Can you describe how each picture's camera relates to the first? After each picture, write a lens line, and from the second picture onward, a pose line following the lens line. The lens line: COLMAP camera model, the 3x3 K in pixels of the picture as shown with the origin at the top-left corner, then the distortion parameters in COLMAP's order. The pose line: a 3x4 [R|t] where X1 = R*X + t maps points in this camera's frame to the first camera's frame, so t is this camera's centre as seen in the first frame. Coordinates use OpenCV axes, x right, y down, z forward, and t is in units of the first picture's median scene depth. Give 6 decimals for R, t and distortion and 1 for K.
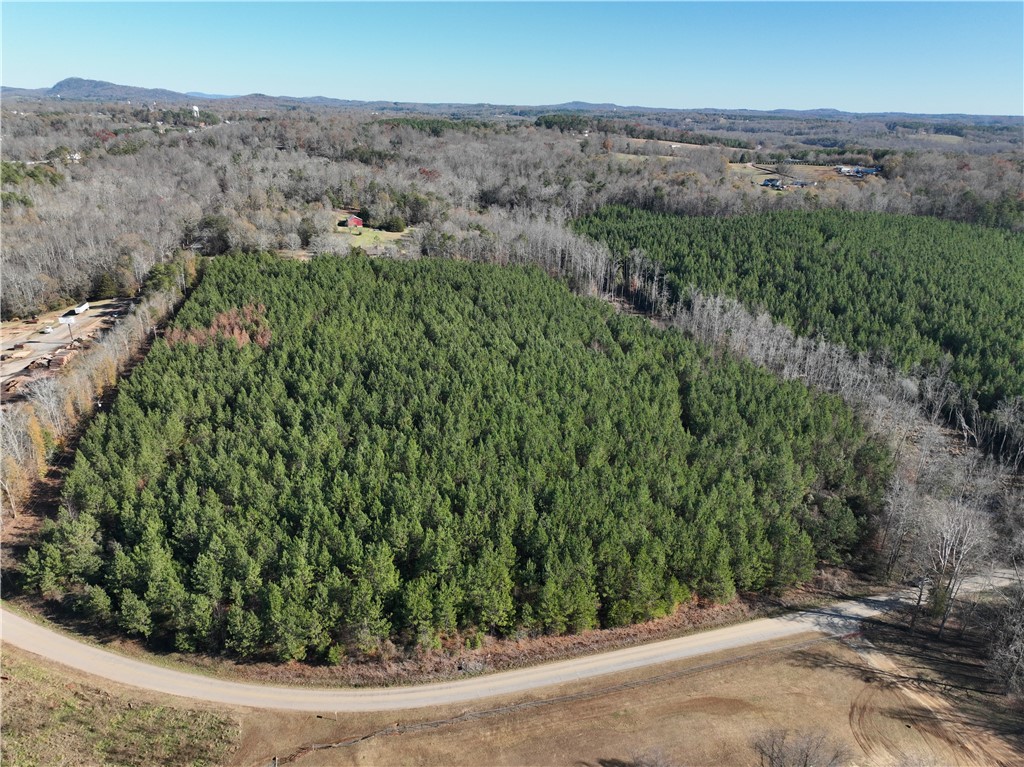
lens RADIAL K [[721.2, 0, 512.4], [0, 721.2, 383.3], [0, 0, 1]] dist [0.002815, 0.005434]
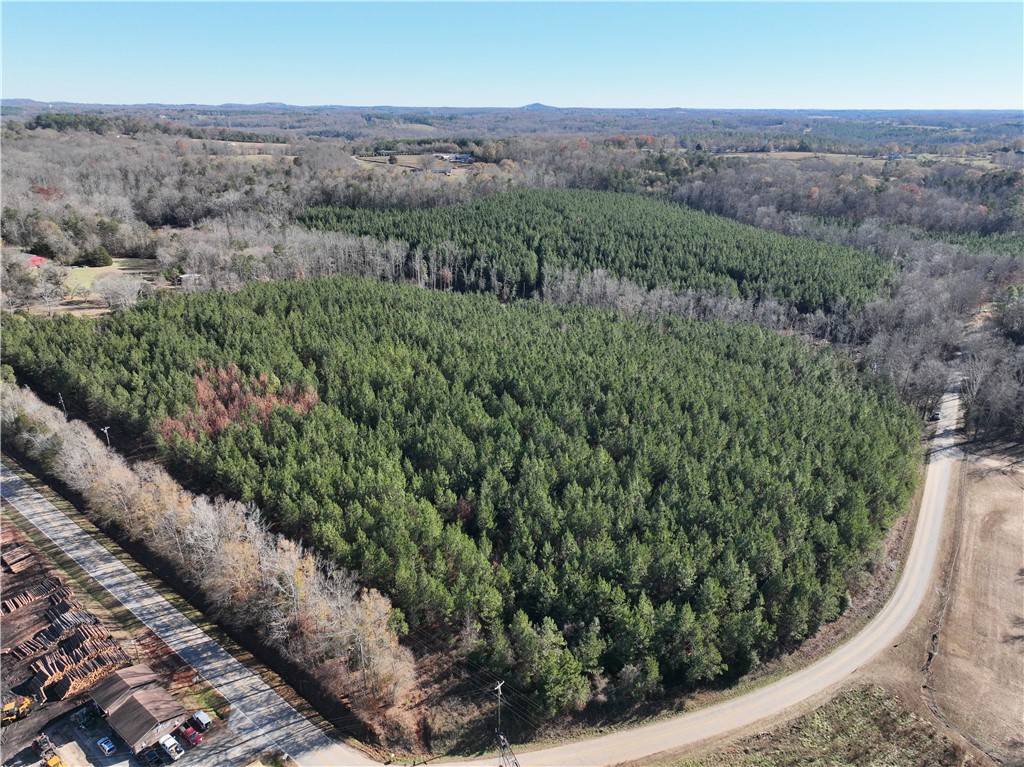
lens RADIAL K [[721.2, 0, 511.7], [0, 721.2, 383.9], [0, 0, 1]] dist [0.002815, 0.005434]
pose [[0.762370, -0.246365, 0.598412, -0.306954], [0.241470, 0.966211, 0.090157, -0.043986], [-0.600404, 0.075765, 0.796100, 0.098748]]
